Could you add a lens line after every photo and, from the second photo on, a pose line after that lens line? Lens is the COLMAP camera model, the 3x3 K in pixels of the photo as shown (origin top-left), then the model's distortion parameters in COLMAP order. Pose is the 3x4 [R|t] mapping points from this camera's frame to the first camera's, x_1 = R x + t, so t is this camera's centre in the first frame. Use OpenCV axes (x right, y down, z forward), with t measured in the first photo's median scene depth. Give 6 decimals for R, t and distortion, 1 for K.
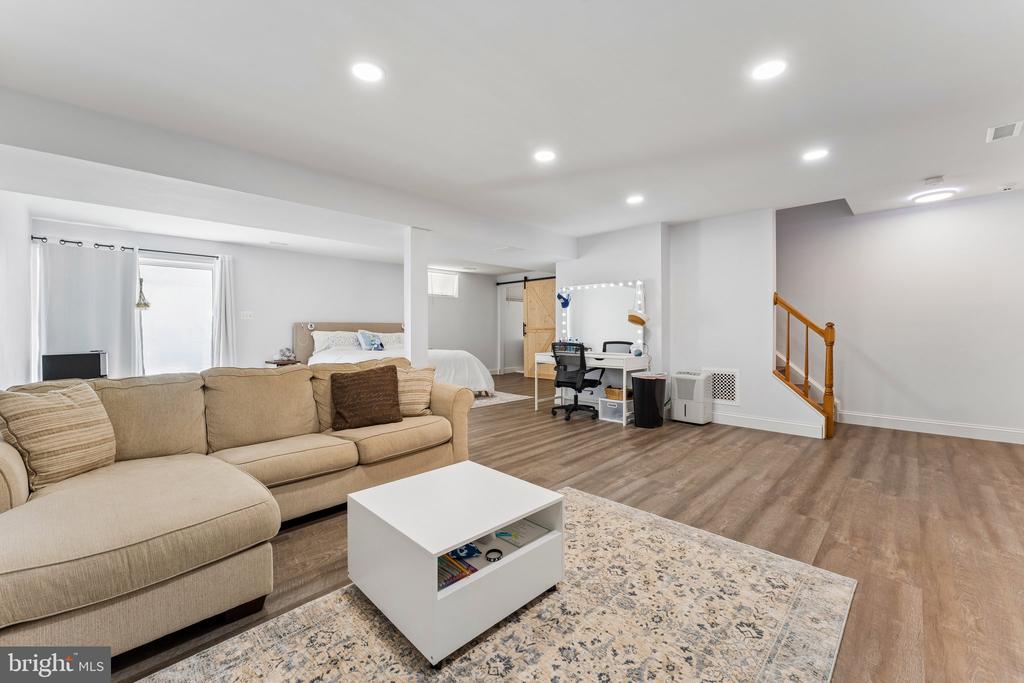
lens RADIAL K [[413.7, 0, 508.2], [0, 413.7, 335.7], [0, 0, 1]] dist [-0.001715, 0.001212]
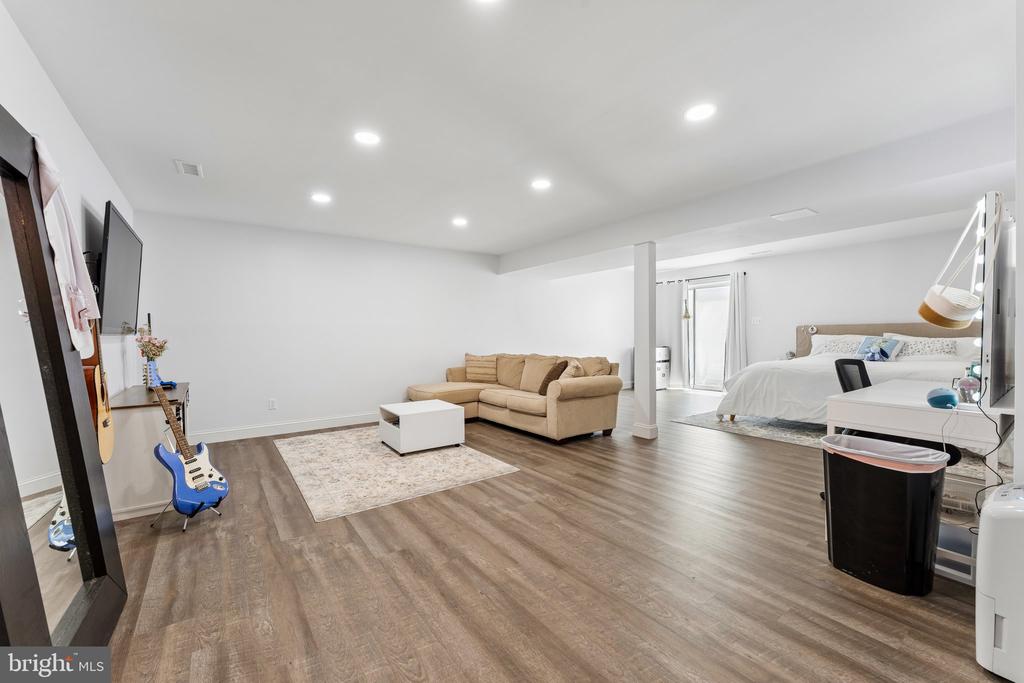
lens RADIAL K [[413.7, 0, 508.7], [0, 413.7, 338.1], [0, 0, 1]] dist [-0.001715, 0.001212]
pose [[-0.174967, 0.013295, -0.984485, 1.340453], [-0.008757, 0.999848, 0.015059, -0.027883], [0.984535, 0.011256, -0.174824, 1.202794]]
